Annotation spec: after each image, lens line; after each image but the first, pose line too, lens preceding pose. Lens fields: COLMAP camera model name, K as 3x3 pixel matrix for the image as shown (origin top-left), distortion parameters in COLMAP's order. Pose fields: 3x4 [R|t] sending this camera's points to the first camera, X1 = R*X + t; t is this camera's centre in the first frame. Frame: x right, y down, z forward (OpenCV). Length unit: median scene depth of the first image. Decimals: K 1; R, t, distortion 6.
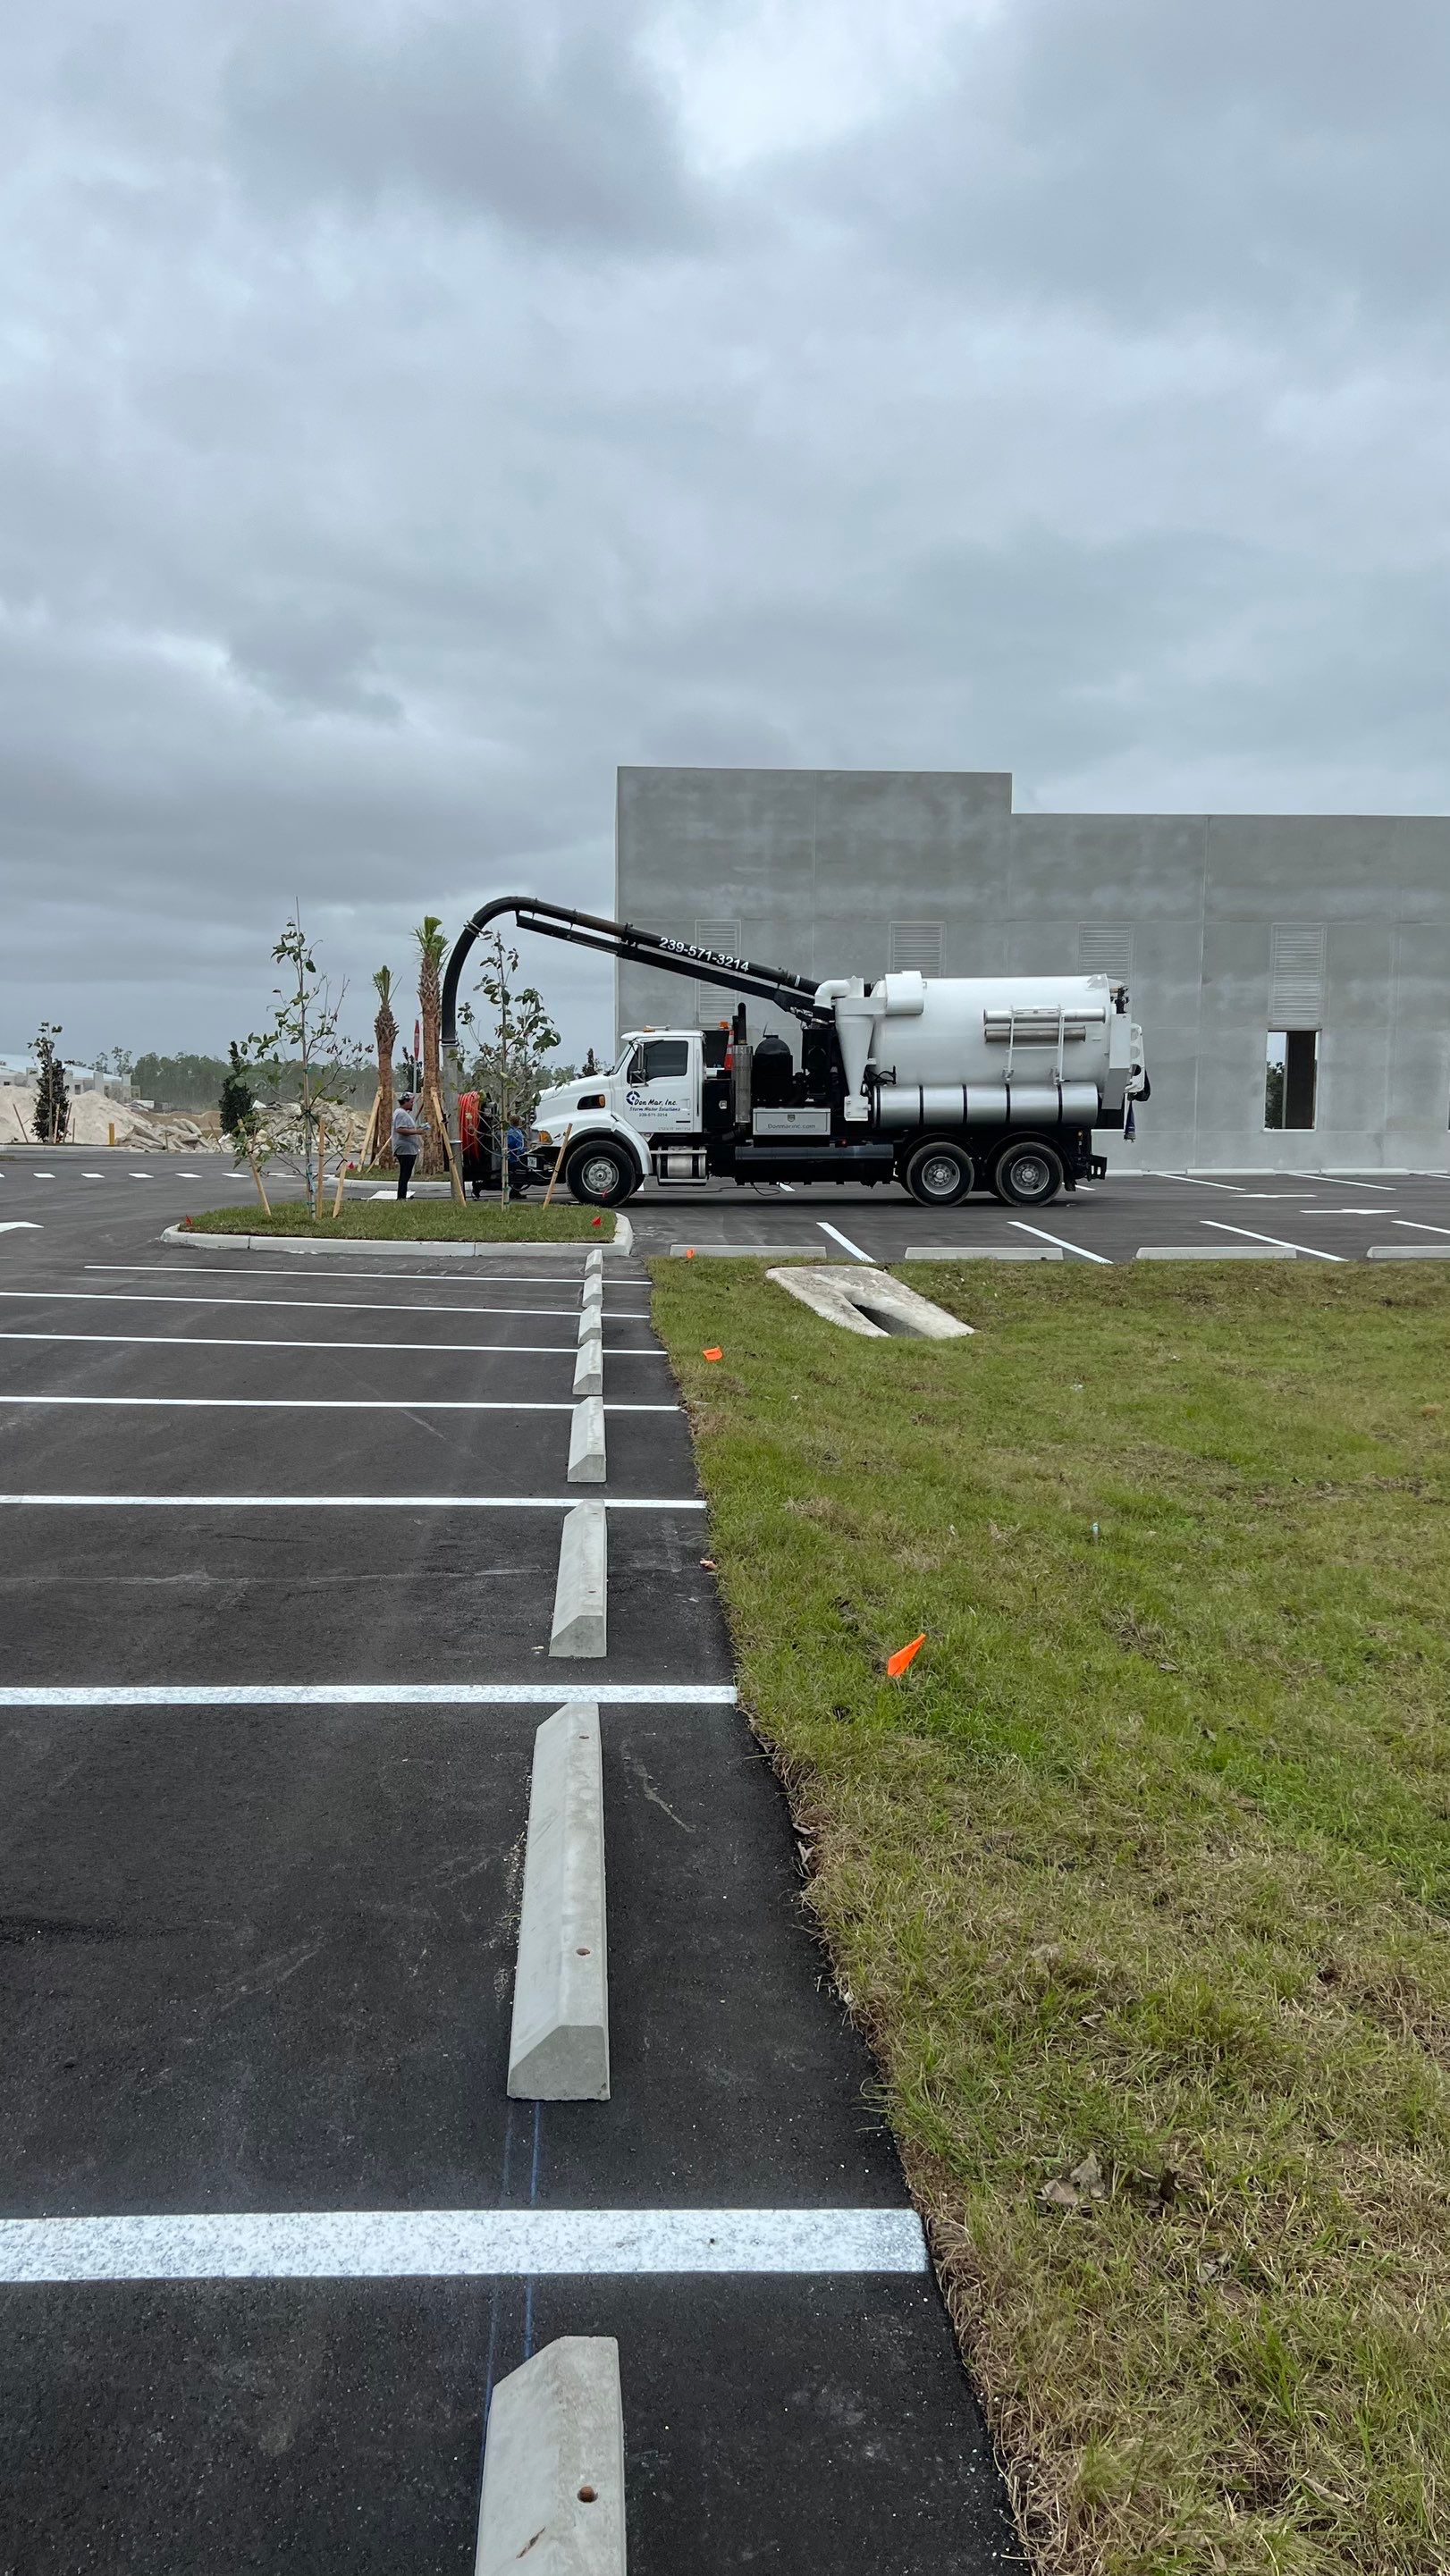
lens RADIAL K [[2037.9, 0, 714.8], [0, 2037.9, 1296.3], [0, 0, 1]] dist [0.103459, 0.000929]
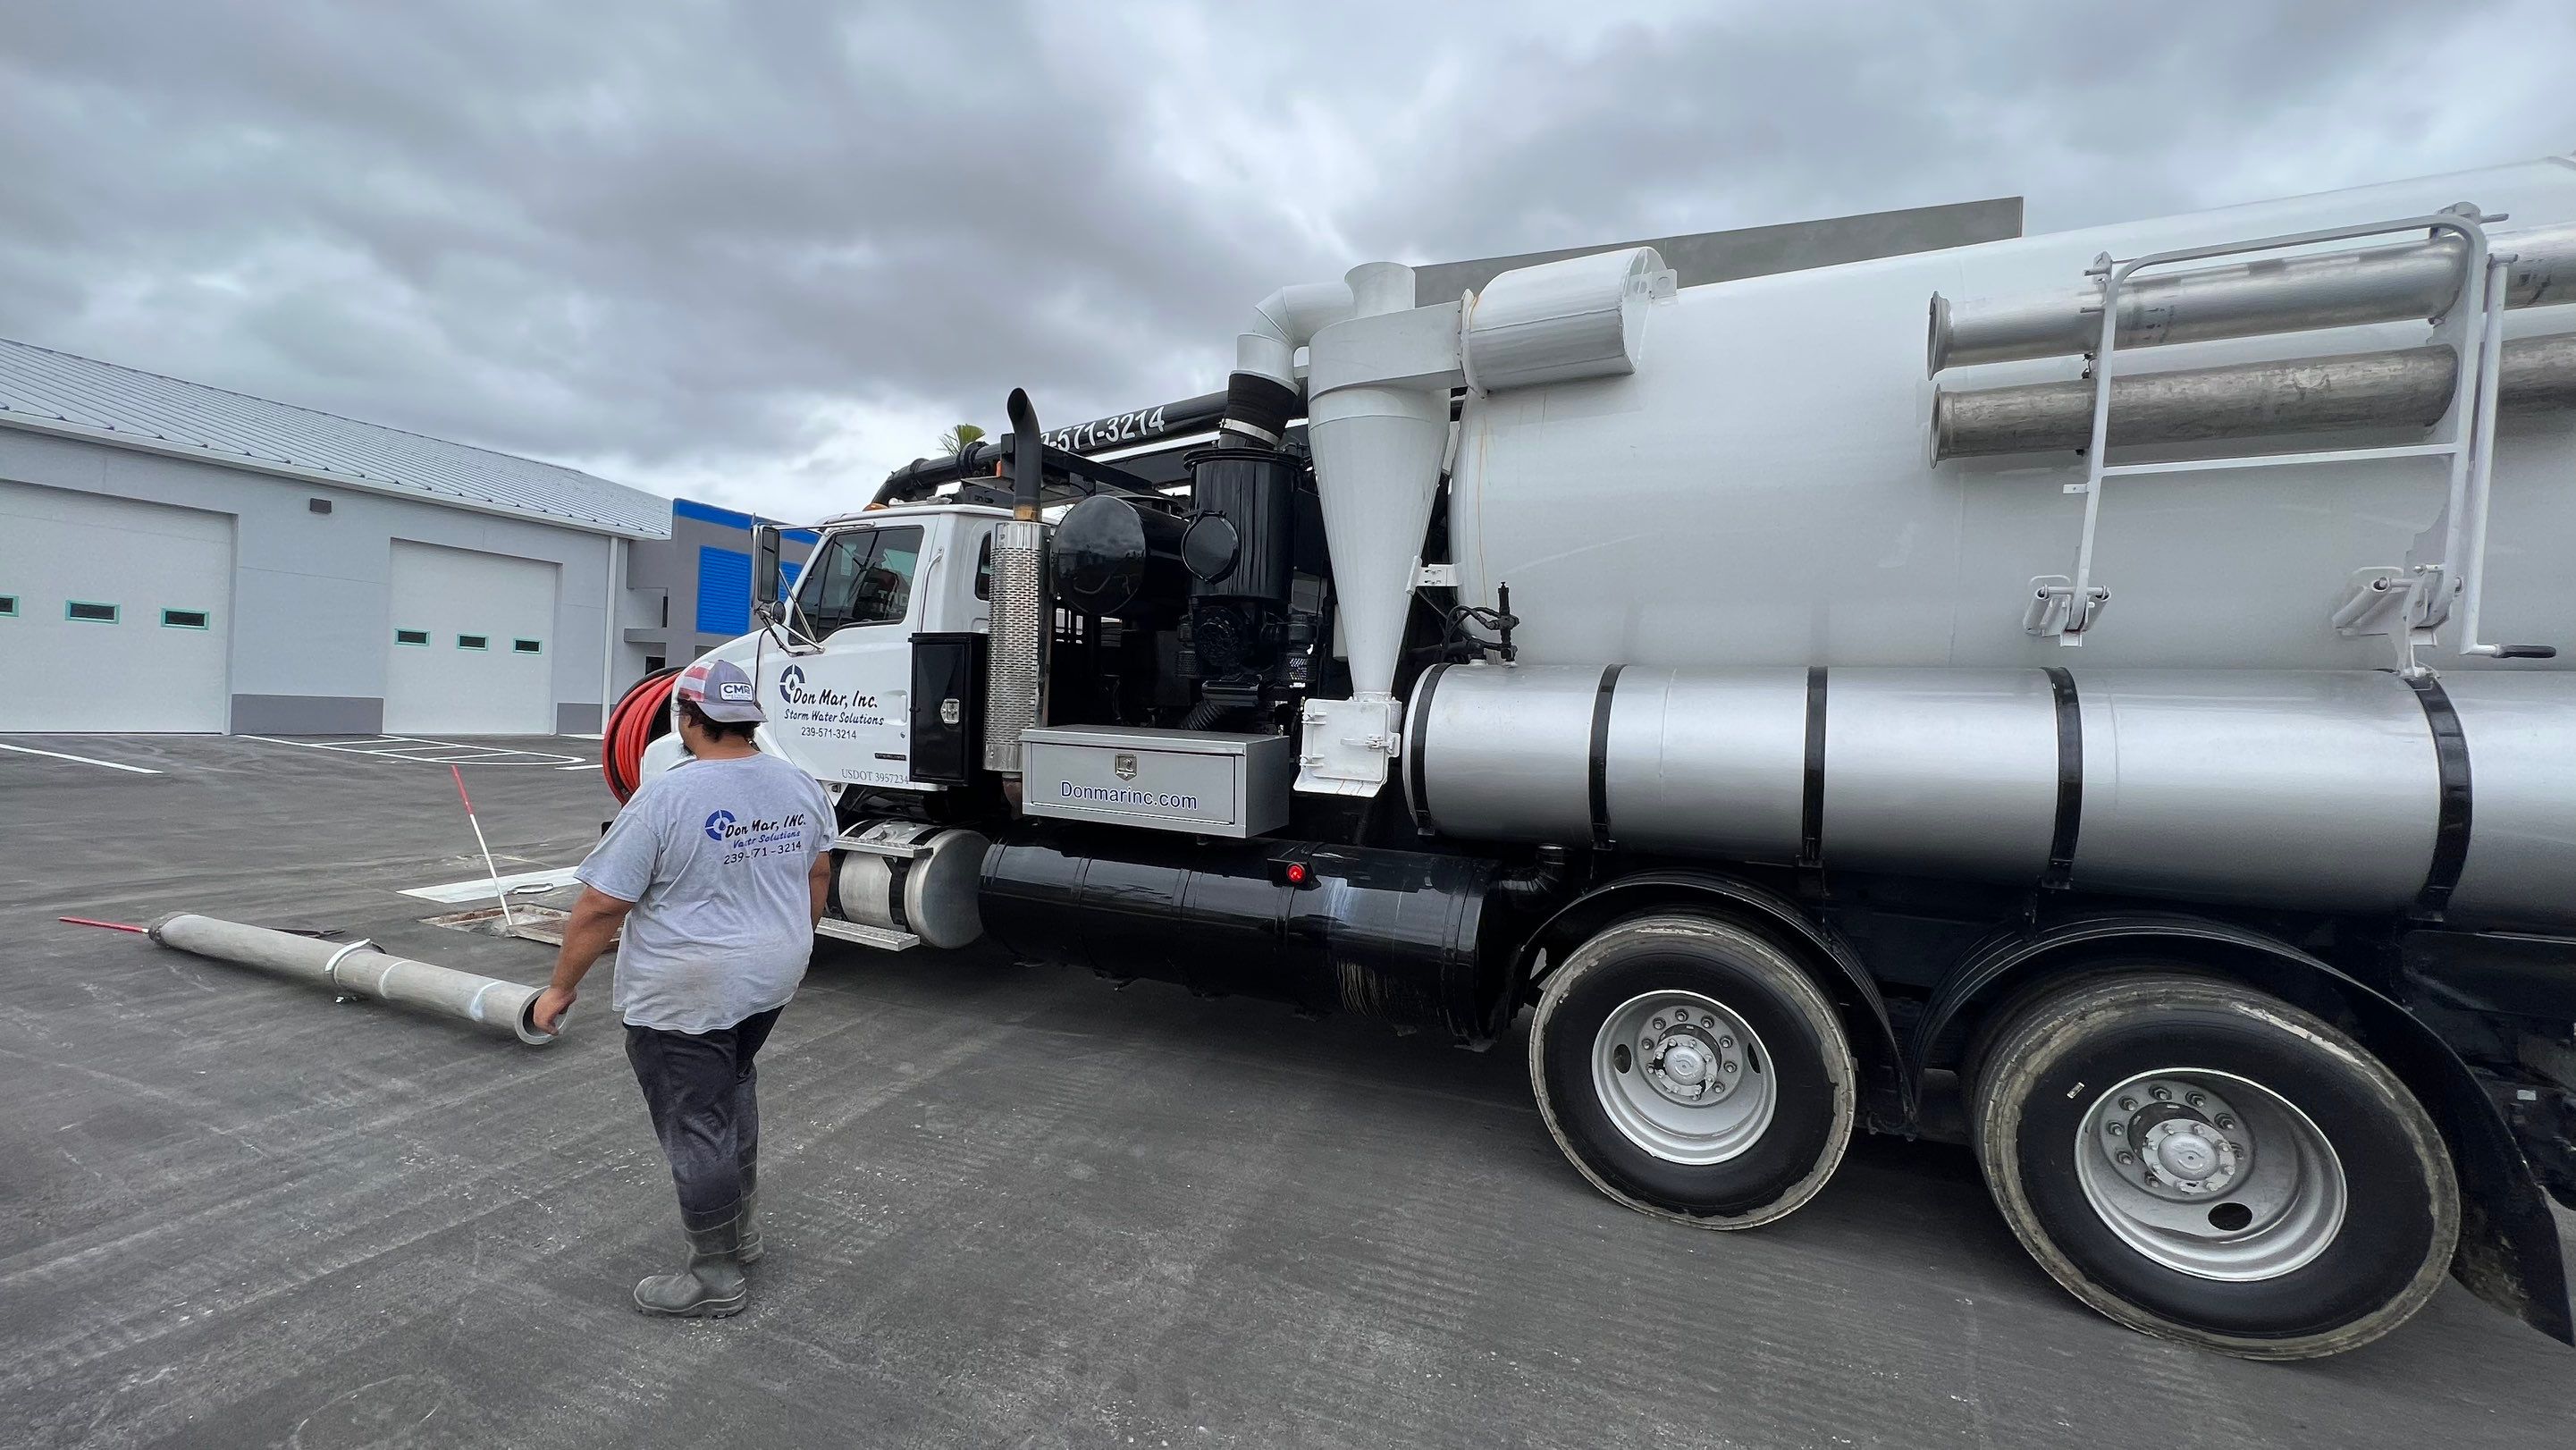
lens RADIAL K [[1036.6, 0, 1284.7], [0, 1036.6, 722.6], [0, 0, 1]] dist [0.000923, 0.000018]
pose [[0.900326, 0.046864, -0.432686, 0.118205], [-0.088616, 0.993098, -0.076829, -0.083900], [0.426100, 0.107514, 0.898265, 0.872491]]
